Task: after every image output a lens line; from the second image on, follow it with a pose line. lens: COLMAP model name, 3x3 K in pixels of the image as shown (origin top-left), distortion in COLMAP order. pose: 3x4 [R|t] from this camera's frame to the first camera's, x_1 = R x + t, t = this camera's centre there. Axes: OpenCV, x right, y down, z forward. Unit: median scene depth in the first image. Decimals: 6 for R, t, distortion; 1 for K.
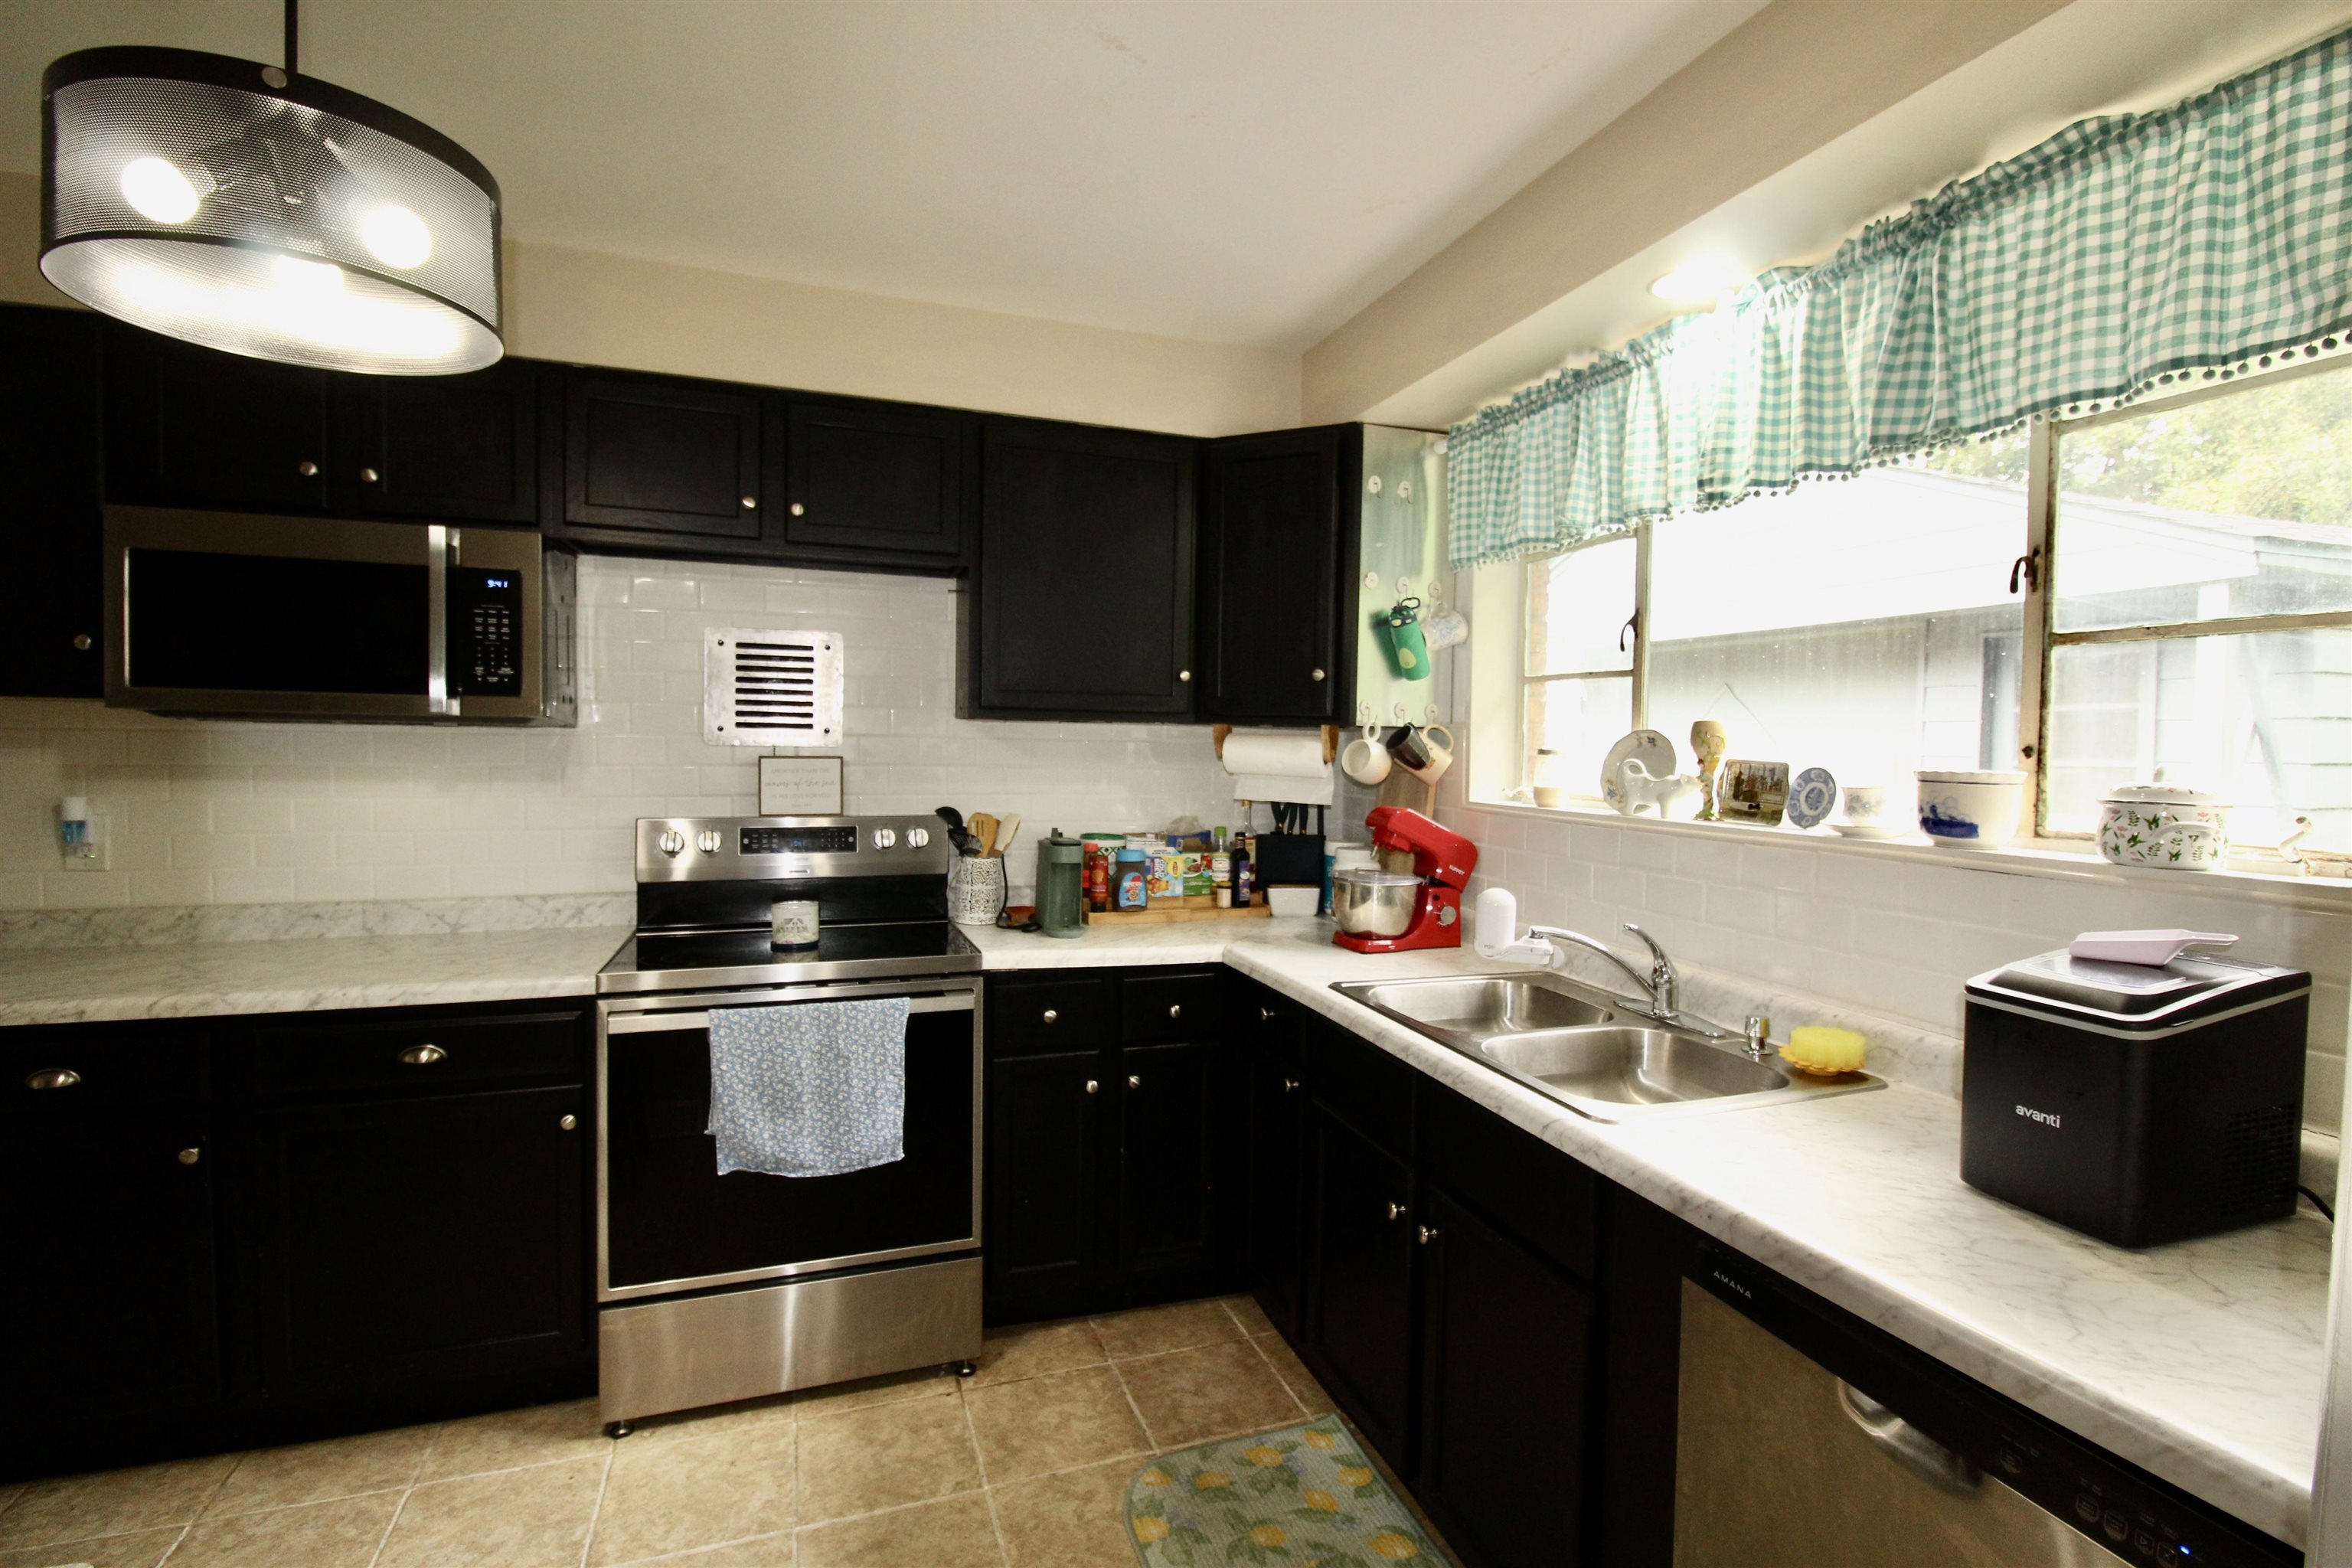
lens RADIAL K [[1109.5, 0, 1209.4], [0, 1109.5, 781.3], [0, 0, 1]] dist [0.001278, -0.012603]
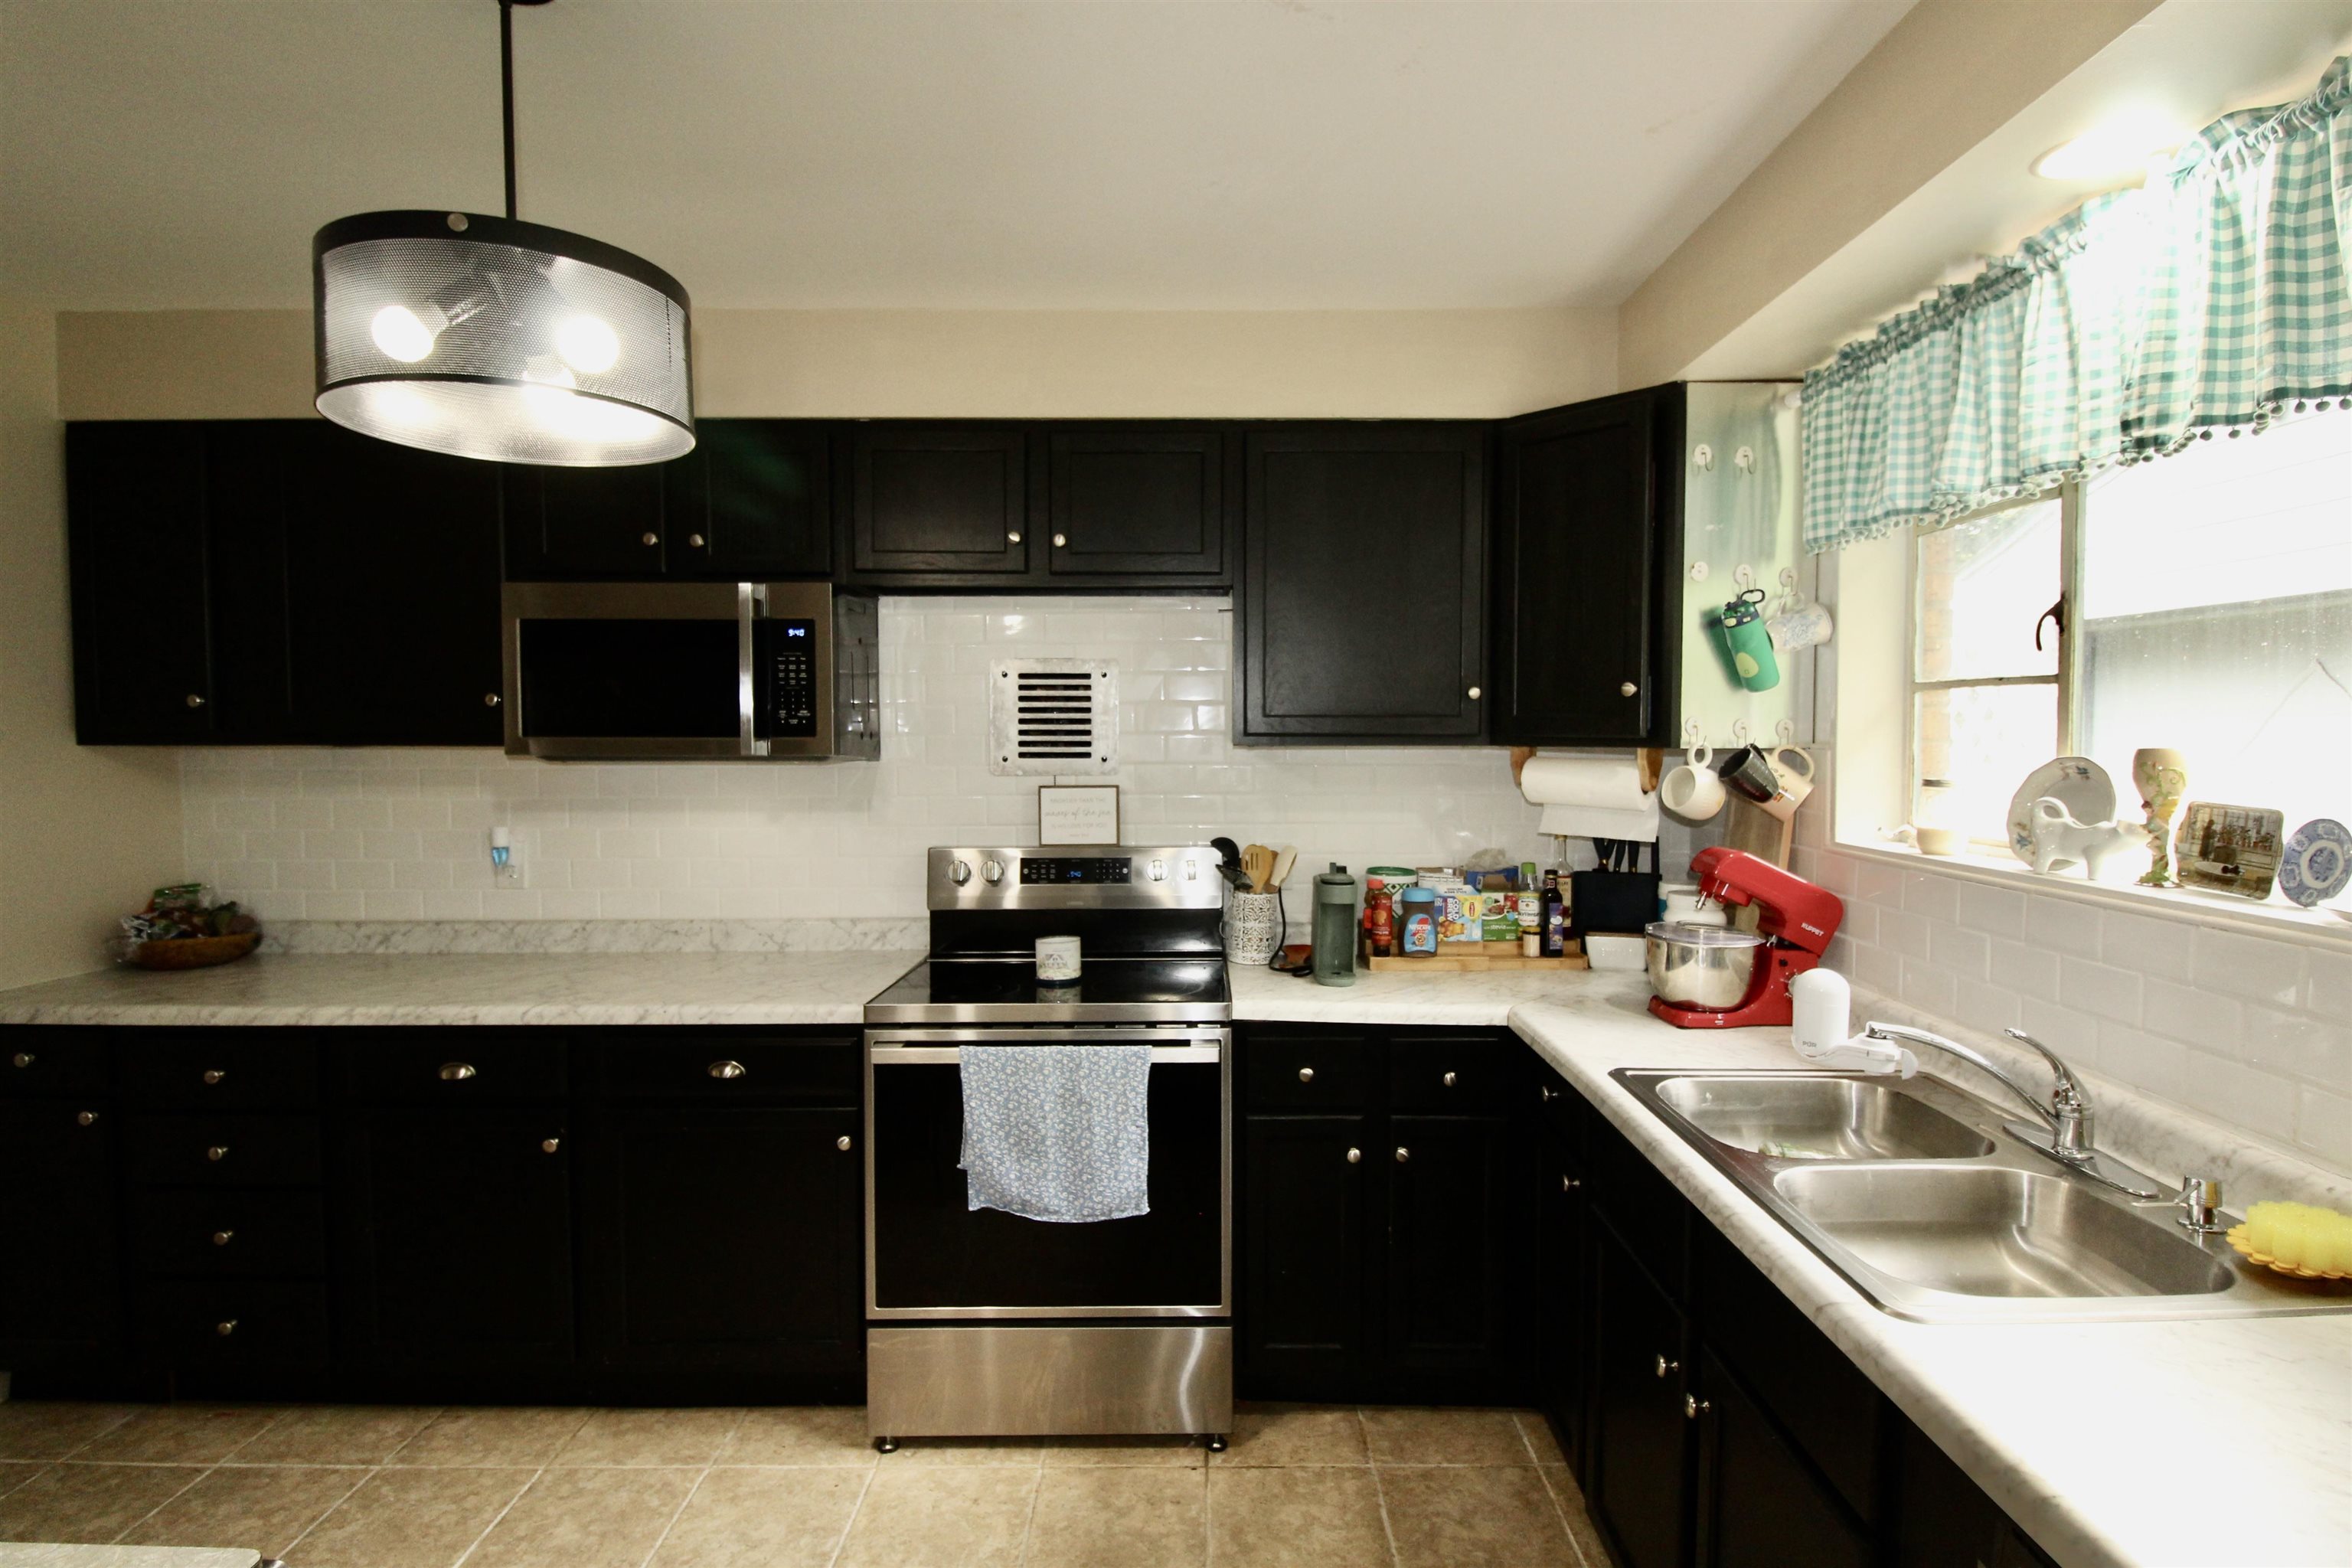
lens RADIAL K [[1177.8, 0, 1203.2], [0, 1177.8, 781.7], [0, 0, 1]] dist [0.005315, -0.015622]
pose [[0.938612, -0.003075, -0.344961, 0.121210], [0.004369, 0.999986, 0.002973, -0.035417], [0.344947, -0.004297, 0.938612, 0.063754]]
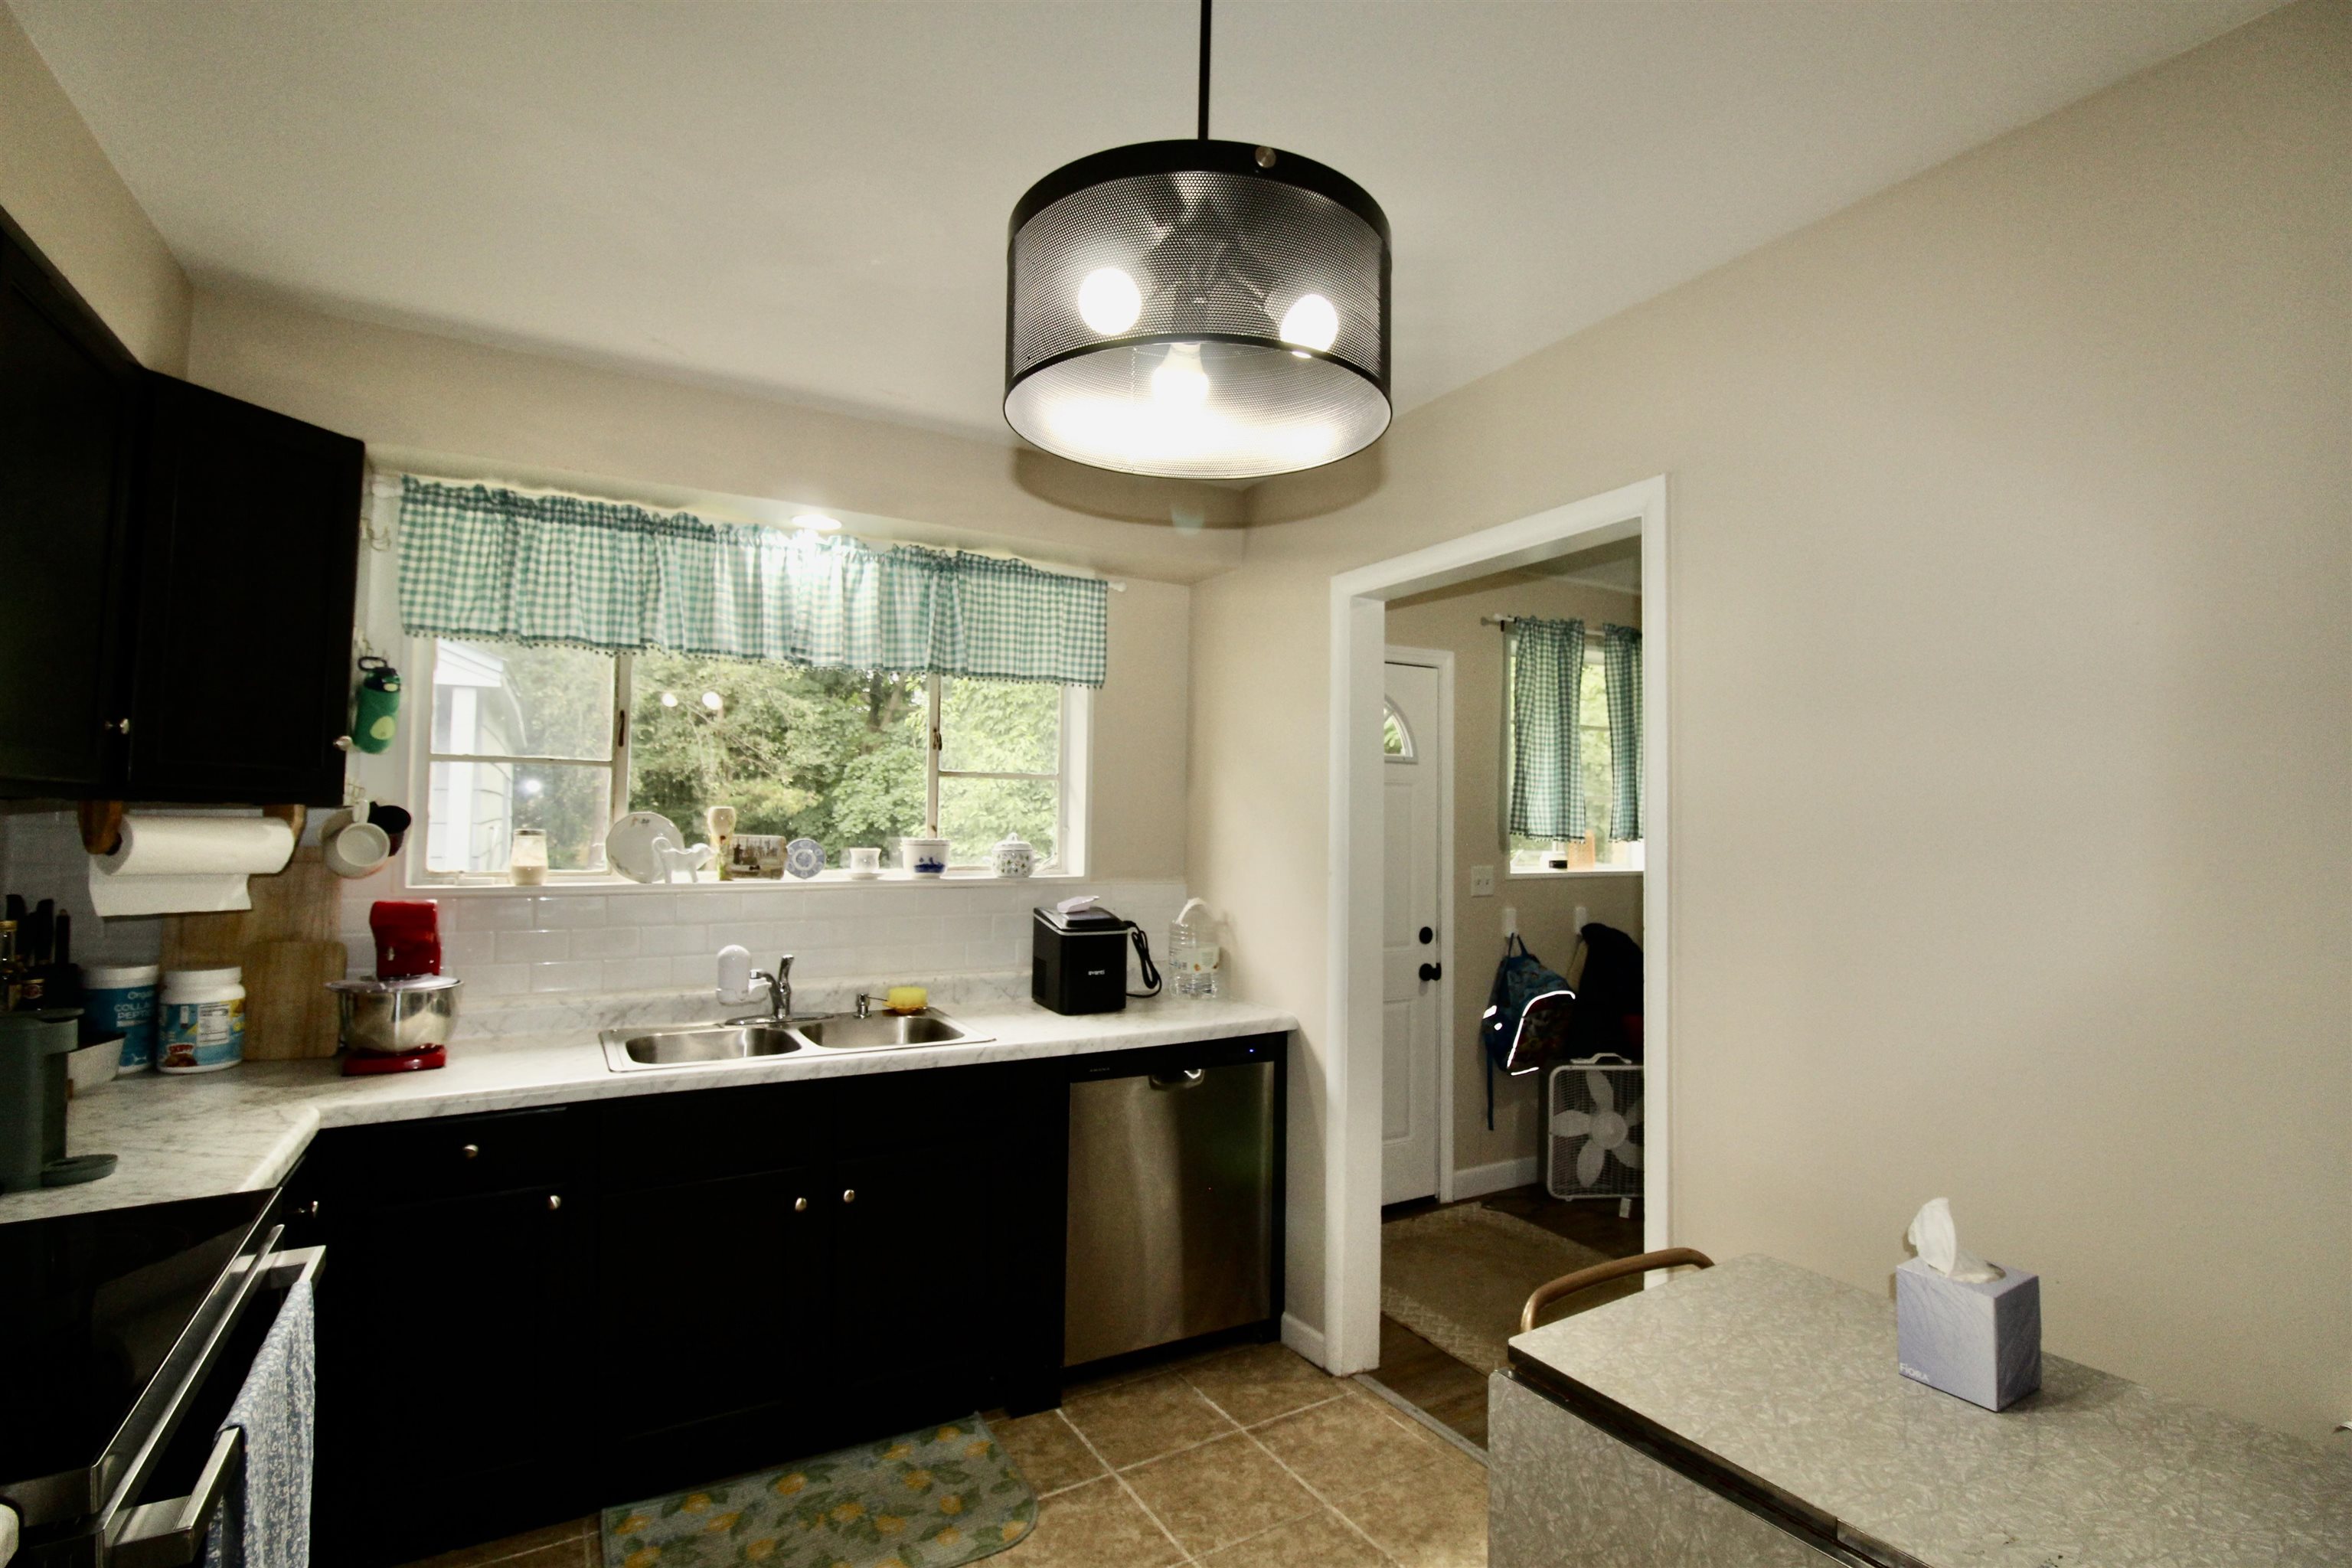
lens RADIAL K [[1109.5, 0, 1209.4], [0, 1109.5, 781.3], [0, 0, 1]] dist [0.001278, -0.012603]
pose [[-0.194558, 0.020509, 0.980677, -0.947548], [0.020105, 0.999655, -0.016917, -0.048764], [-0.980685, 0.016425, -0.194903, 0.638004]]
